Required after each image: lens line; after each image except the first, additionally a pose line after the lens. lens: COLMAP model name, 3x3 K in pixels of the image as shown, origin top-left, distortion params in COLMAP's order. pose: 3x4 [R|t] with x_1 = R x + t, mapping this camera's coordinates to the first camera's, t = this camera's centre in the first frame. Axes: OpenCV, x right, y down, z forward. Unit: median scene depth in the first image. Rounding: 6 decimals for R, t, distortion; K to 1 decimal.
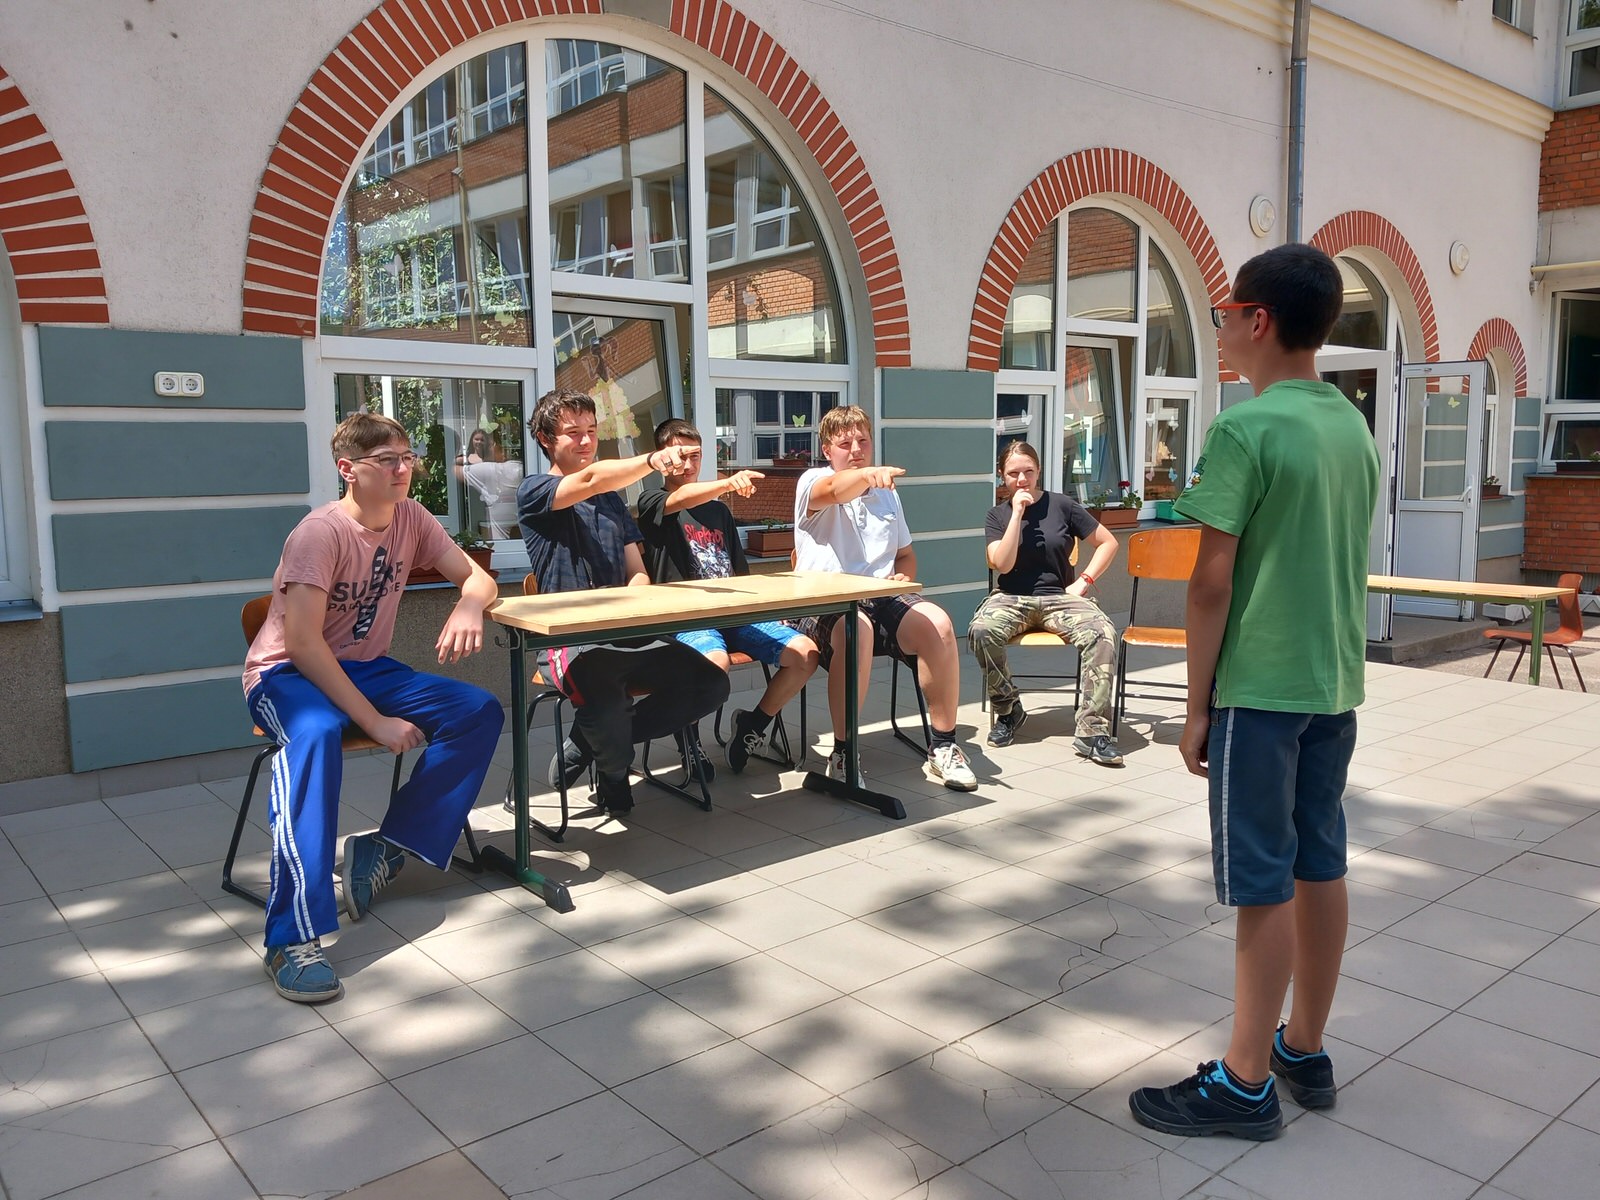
lens RADIAL K [[1234.0, 0, 792.5], [0, 1234.0, 585.4], [0, 0, 1]] dist [0.035881, -0.069824]
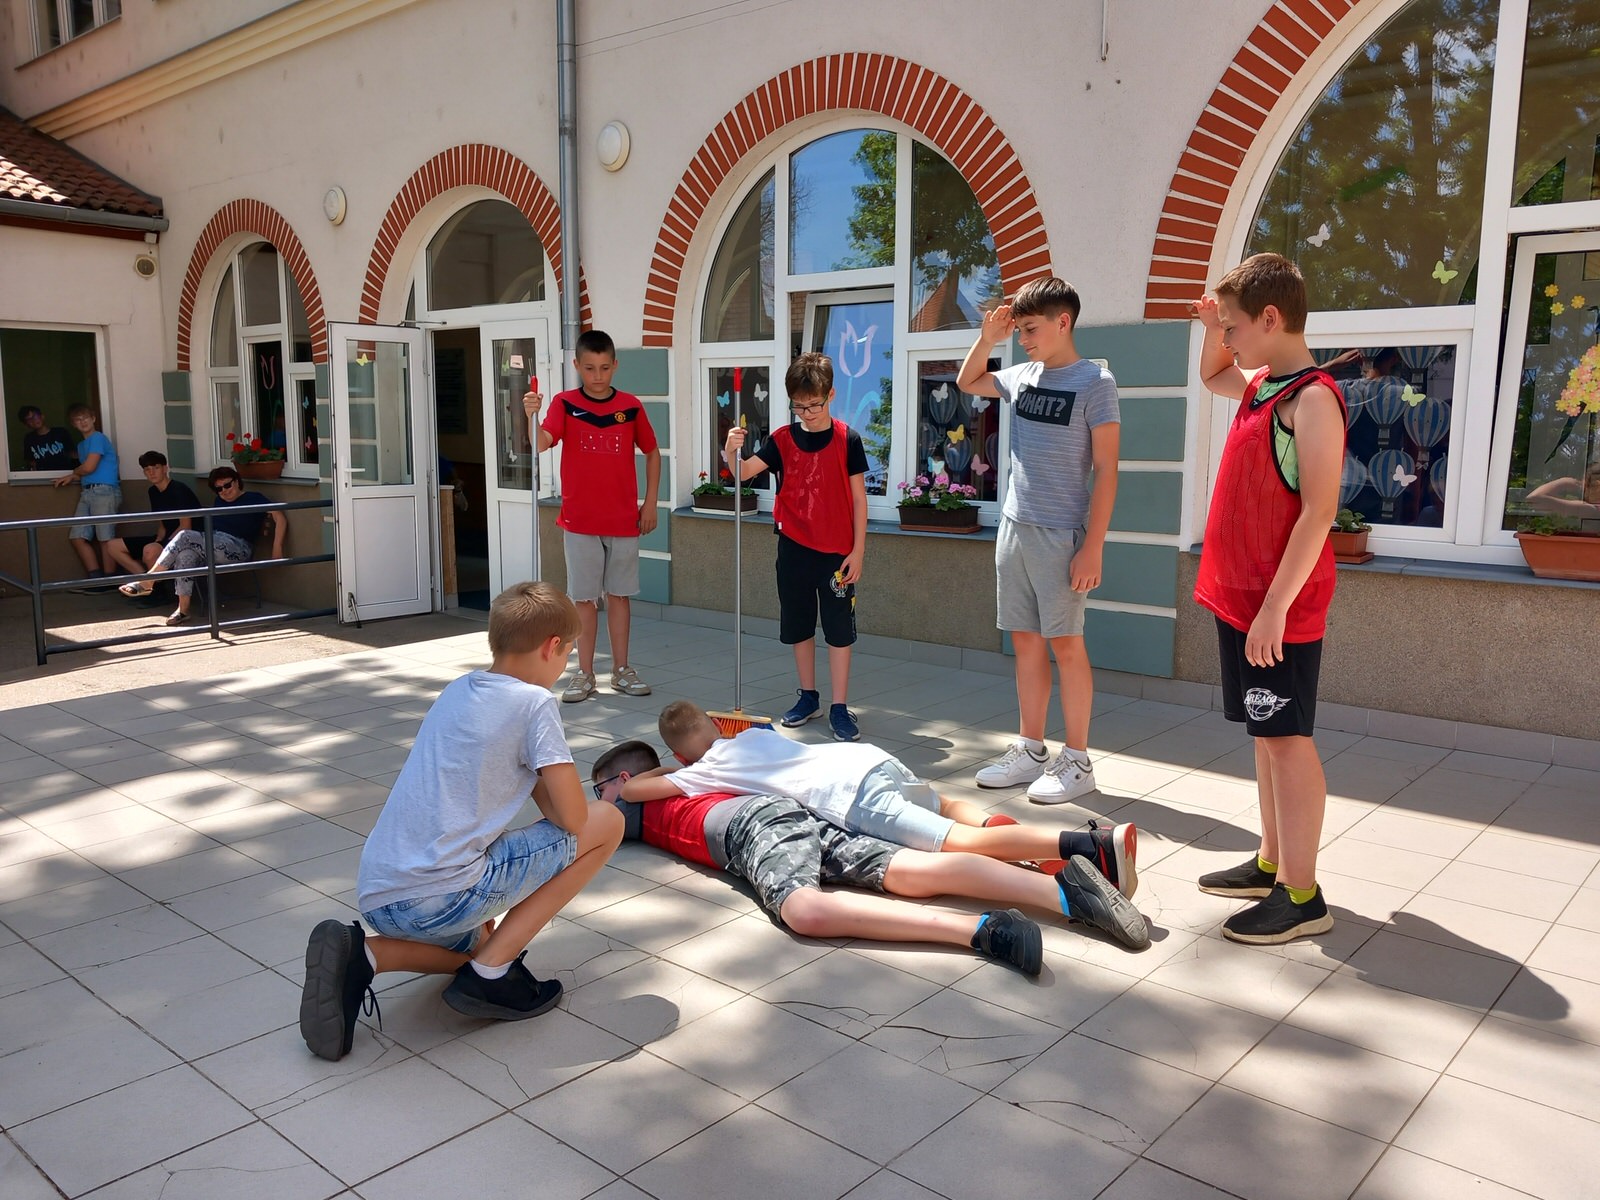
lens RADIAL K [[1234.0, 0, 855.8], [0, 1234.0, 596.0], [0, 0, 1]] dist [0.035881, -0.069824]
pose [[0.182643, 0.144068, -0.972567, 0.569128], [-0.115542, 0.985496, 0.124285, -0.051001], [0.976366, 0.089673, 0.196640, 0.435516]]
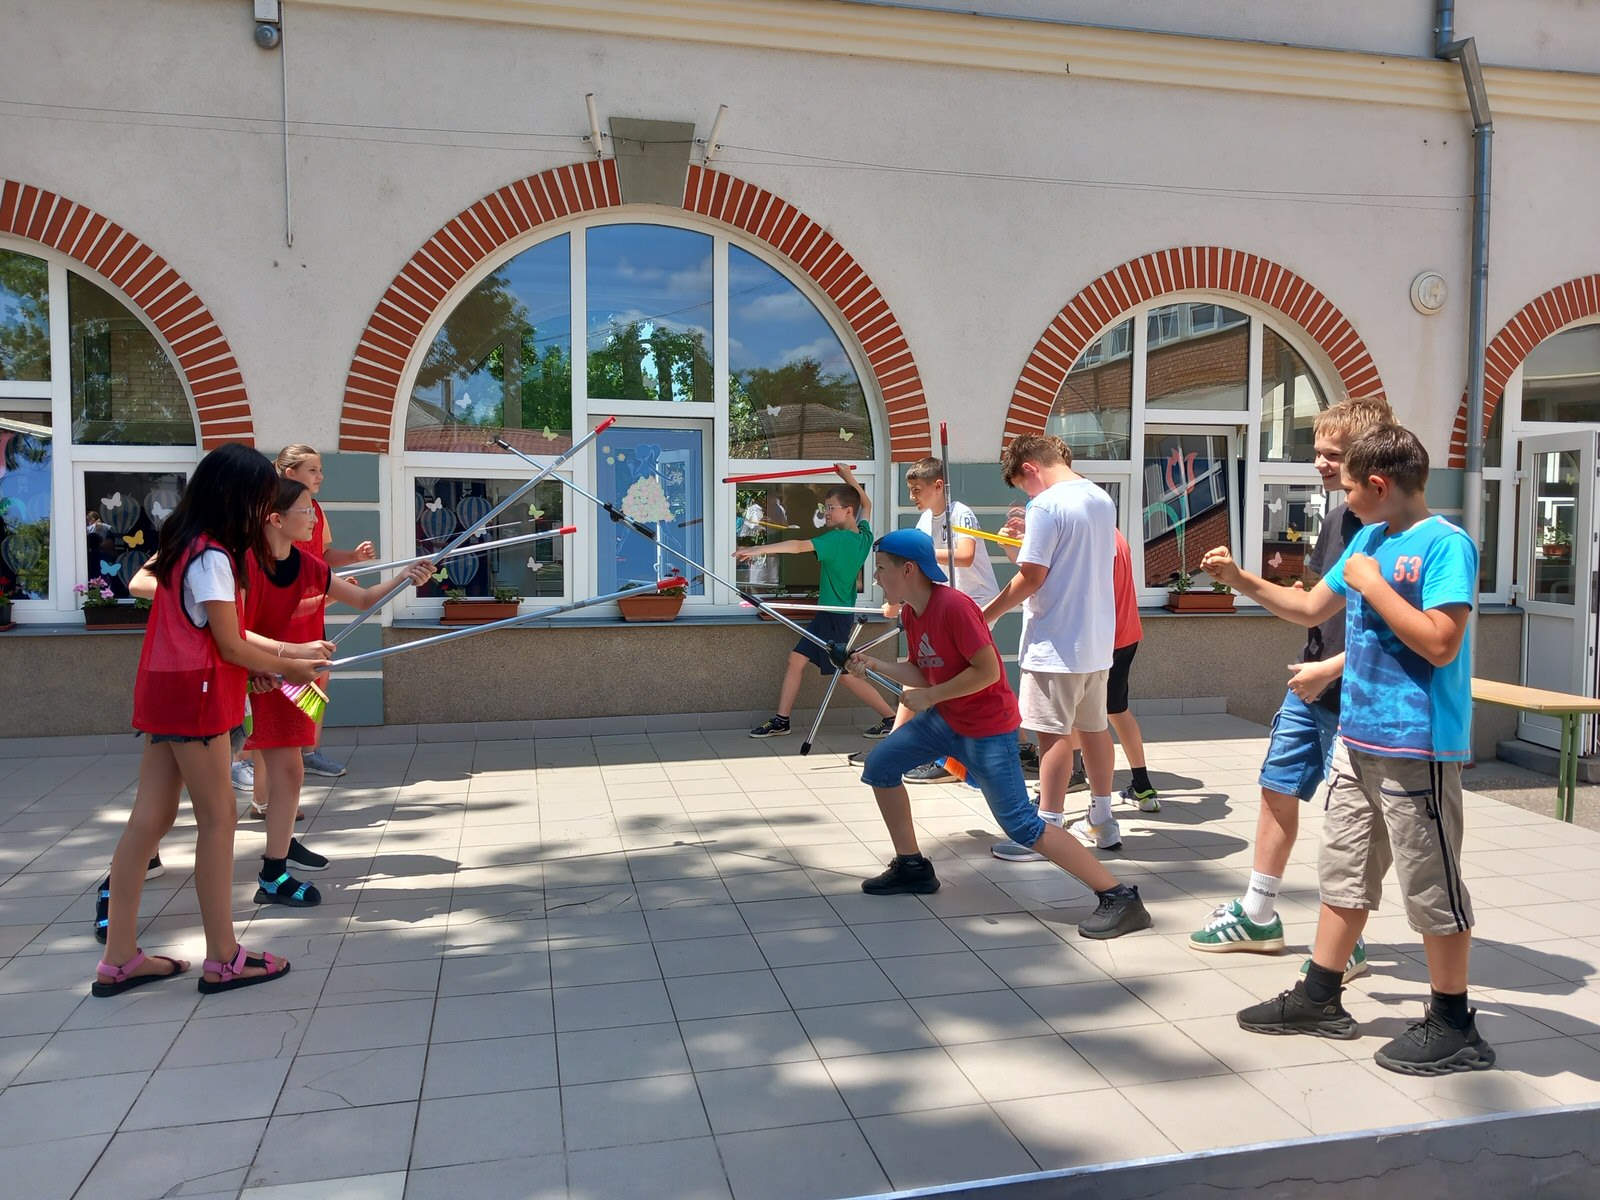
lens RADIAL K [[1234.0, 0, 796.6], [0, 1234.0, 607.6], [0, 0, 1]] dist [0.035881, -0.069824]
pose [[0.900998, 0.037383, -0.432210, 0.601149], [-0.055593, 0.998015, -0.029571, 0.000331], [0.430247, 0.050672, 0.901288, -0.099655]]
